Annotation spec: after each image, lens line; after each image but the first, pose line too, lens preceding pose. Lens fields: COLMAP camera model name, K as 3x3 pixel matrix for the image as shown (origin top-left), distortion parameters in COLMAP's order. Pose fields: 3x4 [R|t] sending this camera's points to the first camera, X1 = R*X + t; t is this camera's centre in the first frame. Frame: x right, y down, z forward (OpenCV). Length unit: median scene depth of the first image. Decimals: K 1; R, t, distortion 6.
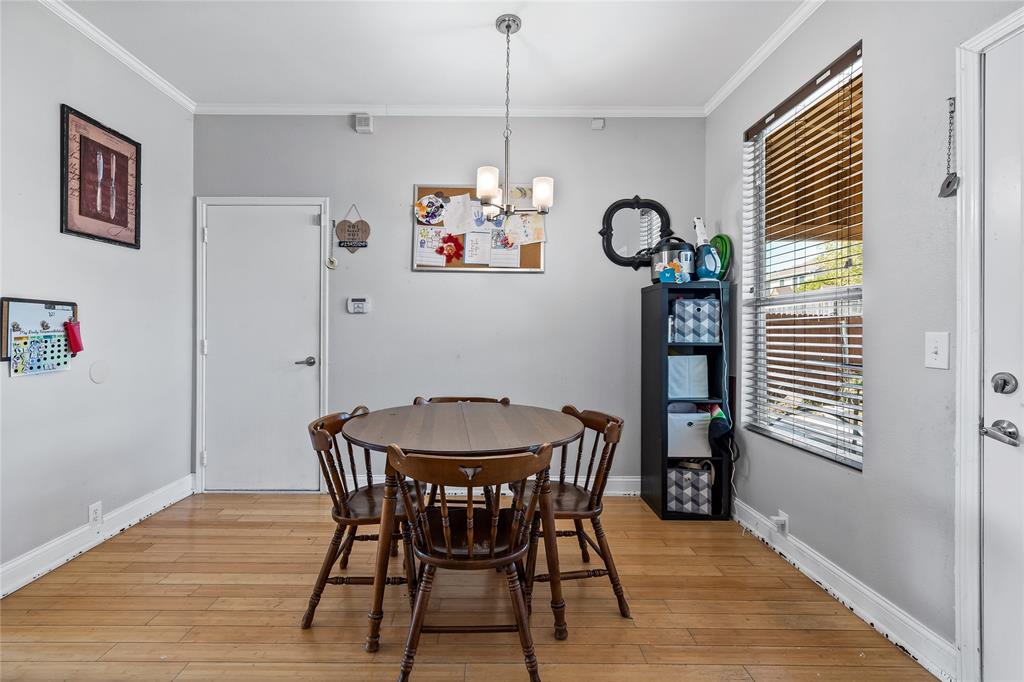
lens RADIAL K [[459.1, 0, 490.7], [0, 459.1, 326.2], [0, 0, 1]] dist [0.011966, 0.000619]
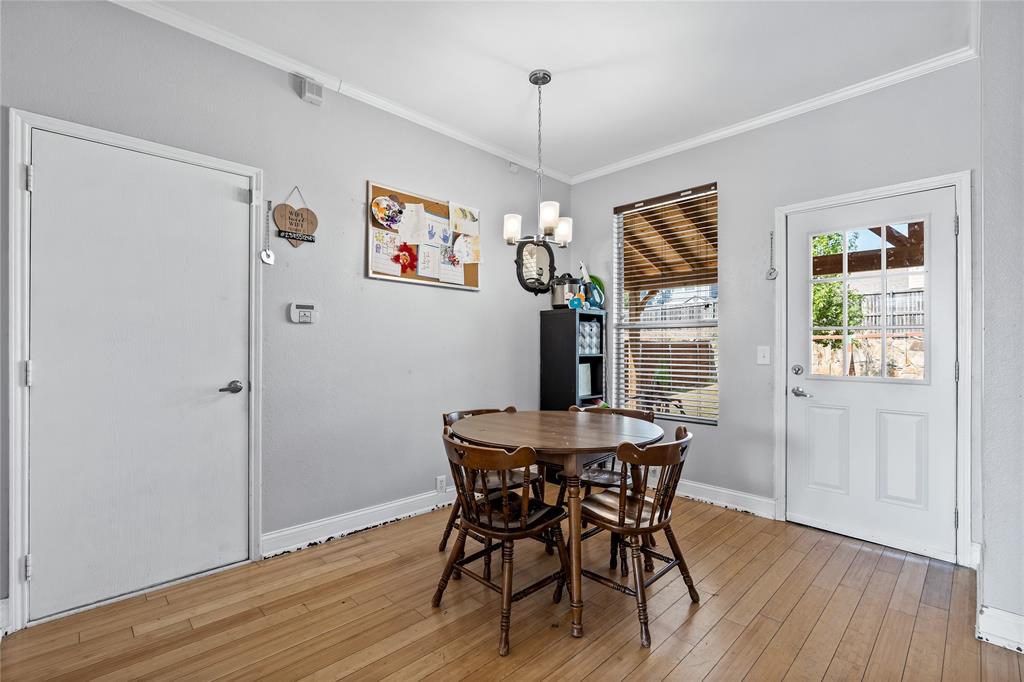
lens RADIAL K [[455.6, 0, 509.3], [0, 455.6, 341.4], [0, 0, 1]] dist [-0.009234, 0.002186]
pose [[0.718498, 0.005898, 0.695504, -0.640781], [-0.008387, 0.999965, 0.000185, -0.000025], [-0.695478, -0.005966, 0.718522, 0.196593]]
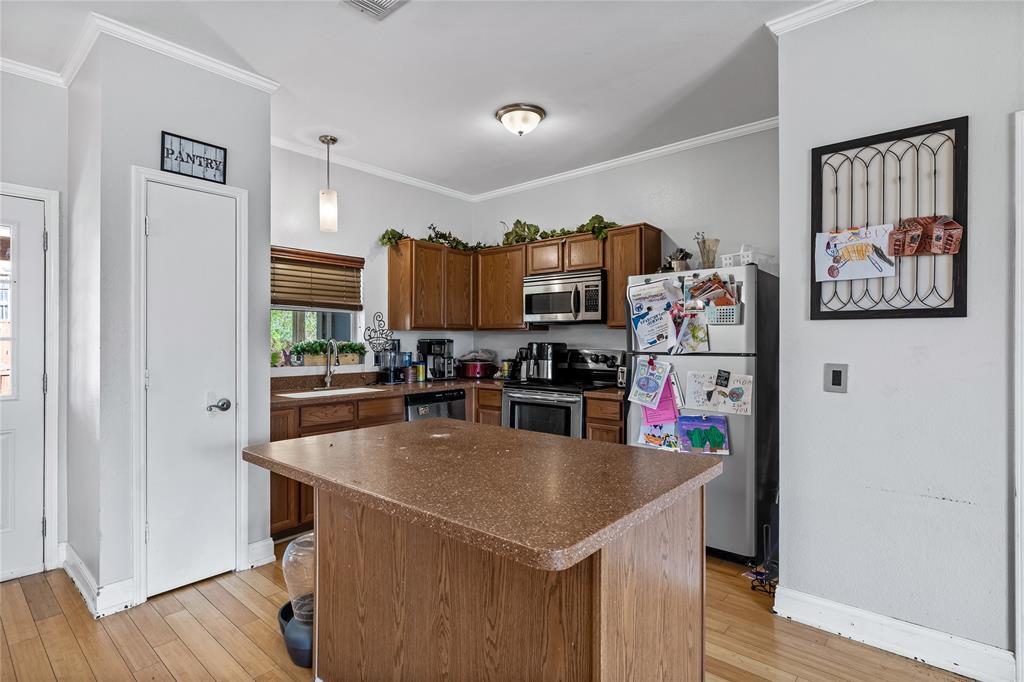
lens RADIAL K [[500.9, 0, 501.6], [0, 500.9, 339.2], [0, 0, 1]] dist [-0.003615, 0.001902]
pose [[-0.756666, -0.001285, 0.653800, -0.737370], [-0.009324, 0.999918, -0.008826, -0.034947], [-0.653735, -0.012775, -0.756616, 0.371089]]
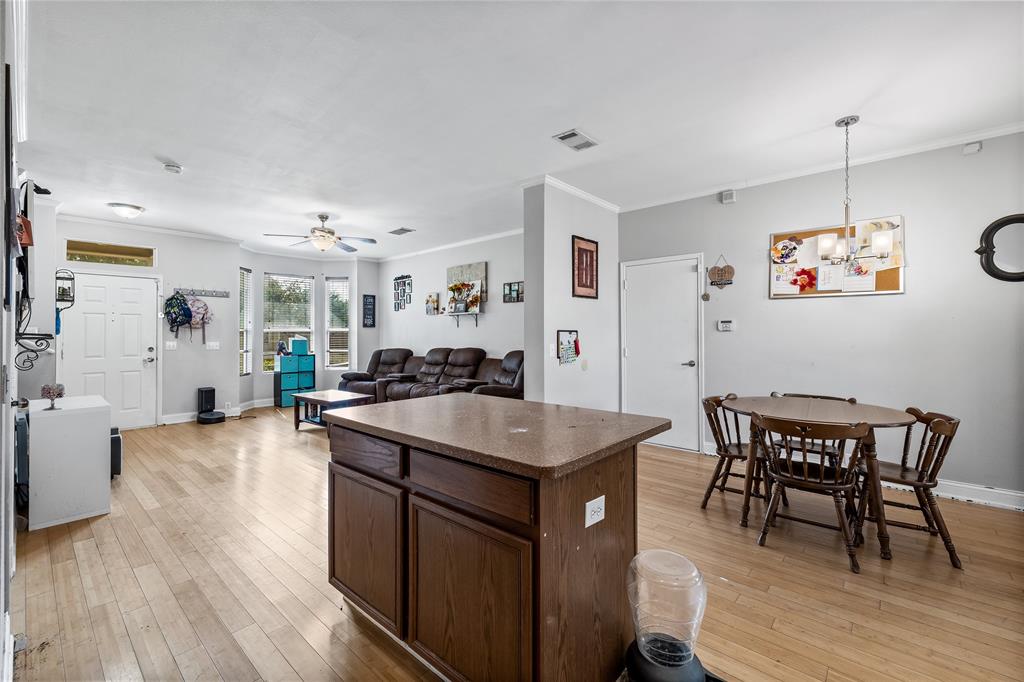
lens RADIAL K [[438.0, 0, 502.4], [0, 438.0, 331.8], [0, 0, 1]] dist [0.001005, 0.000411]
pose [[0.744699, -0.009890, -0.667327, 0.109961], [0.013801, 0.999905, 0.000582, -0.040320], [0.667257, -0.009643, 0.744765, -0.514978]]
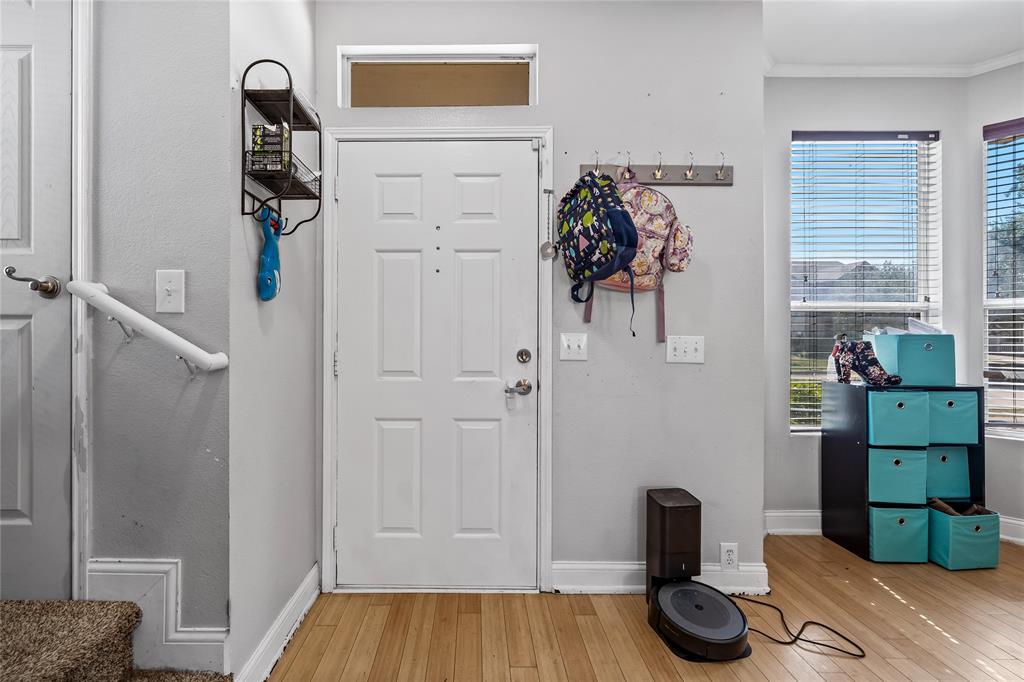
lens RADIAL K [[438.0, 0, 477.0], [0, 438.0, 334.1], [0, 0, 1]] dist [0.001005, 0.000411]
pose [[0.013972, -0.007787, -0.999872, -1.802470], [0.011241, 0.999908, -0.007630, -0.009829], [0.999839, -0.011133, 0.014058, -0.167969]]
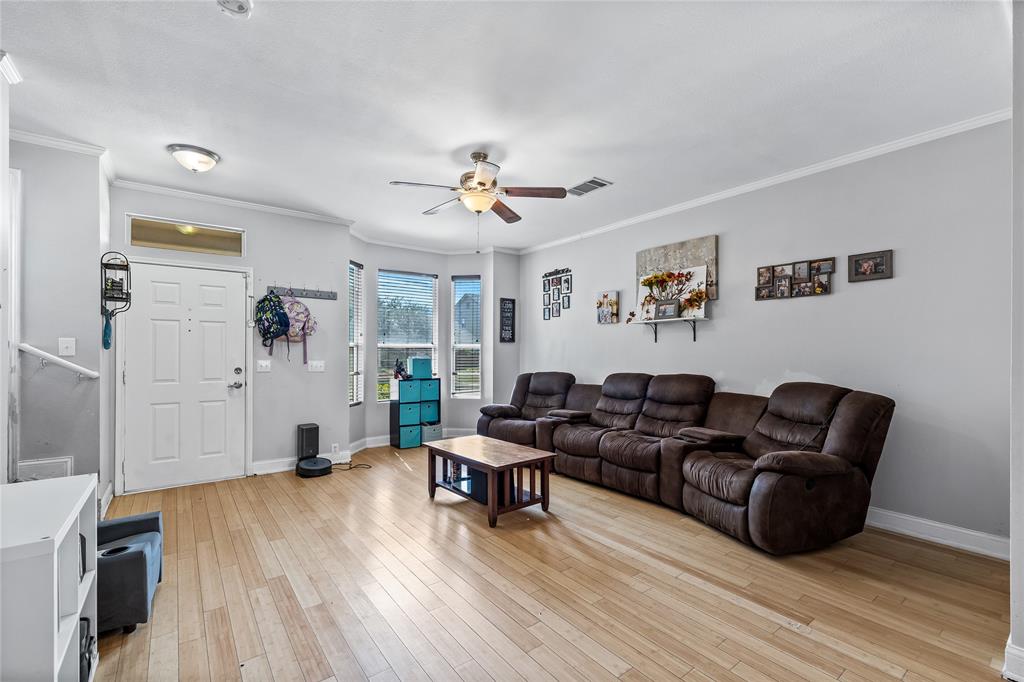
lens RADIAL K [[438.0, 0, 505.5], [0, 438.0, 353.3], [0, 0, 1]] dist [0.001005, 0.000411]
pose [[0.607194, 0.001606, -0.794552, -0.758385], [0.008019, 0.999935, 0.008149, -0.043384], [0.794513, -0.011320, 0.607142, -0.266947]]
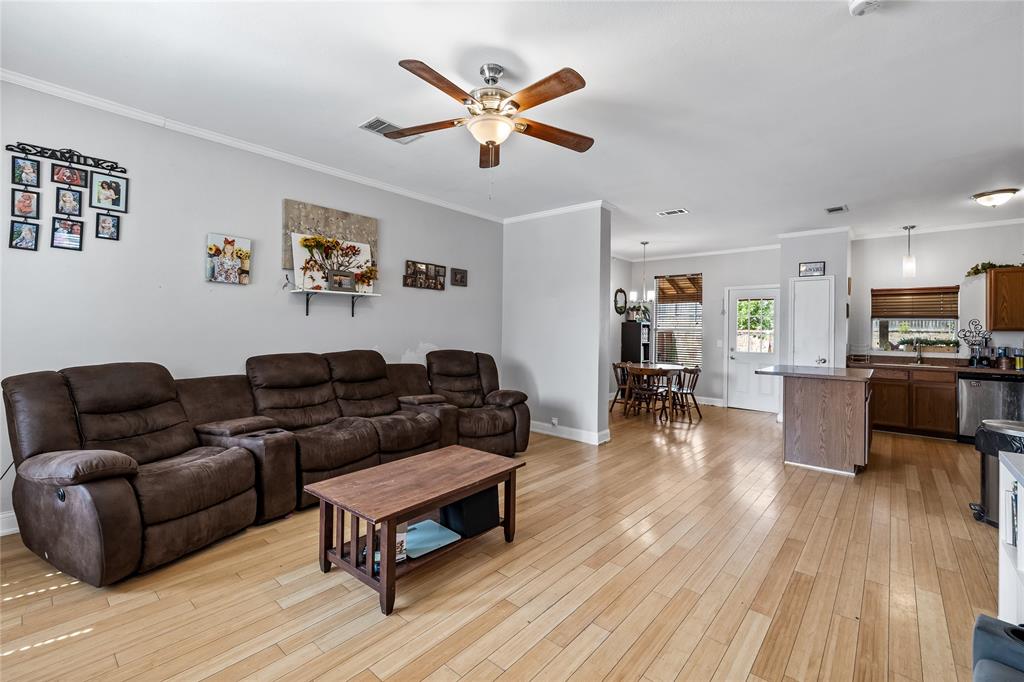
lens RADIAL K [[438.0, 0, 512.7], [0, 438.0, 326.3], [0, 0, 1]] dist [0.001005, 0.000411]
pose [[0.651379, 0.015825, 0.758588, -2.282444], [-0.022447, 0.999747, -0.001582, -0.044800], [-0.758421, -0.015997, 0.651569, -0.224076]]
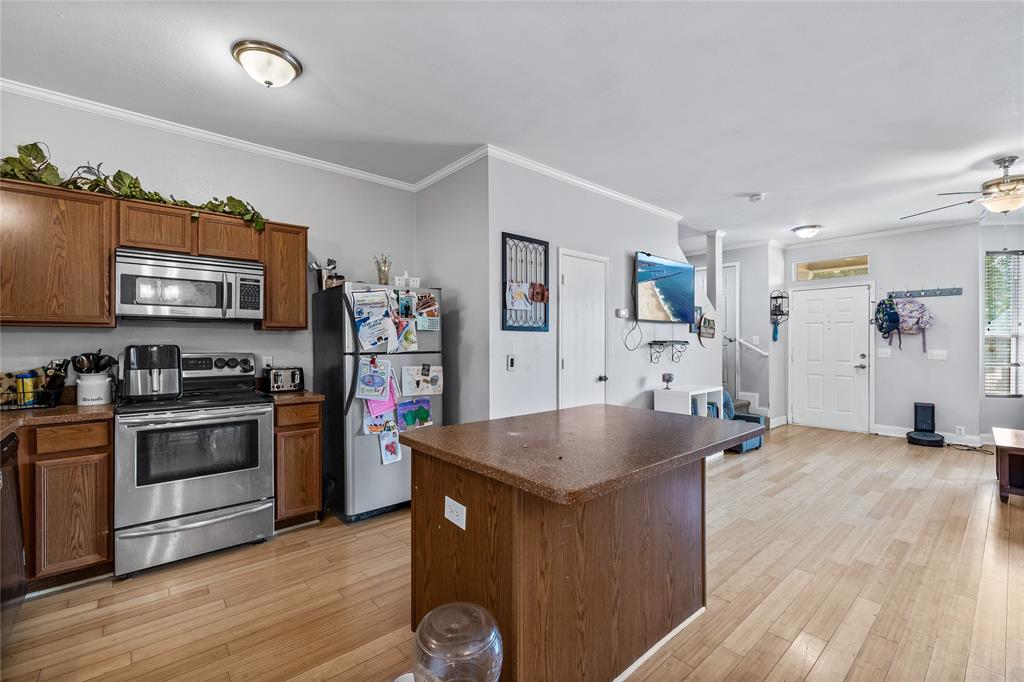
lens RADIAL K [[438.0, 0, 502.5], [0, 438.0, 345.0], [0, 0, 1]] dist [0.001005, 0.000411]
pose [[-0.757010, 0.000195, -0.653403, 0.150612], [0.005928, 0.999961, -0.006570, -0.028740], [0.653376, -0.008847, -0.756982, 0.364780]]
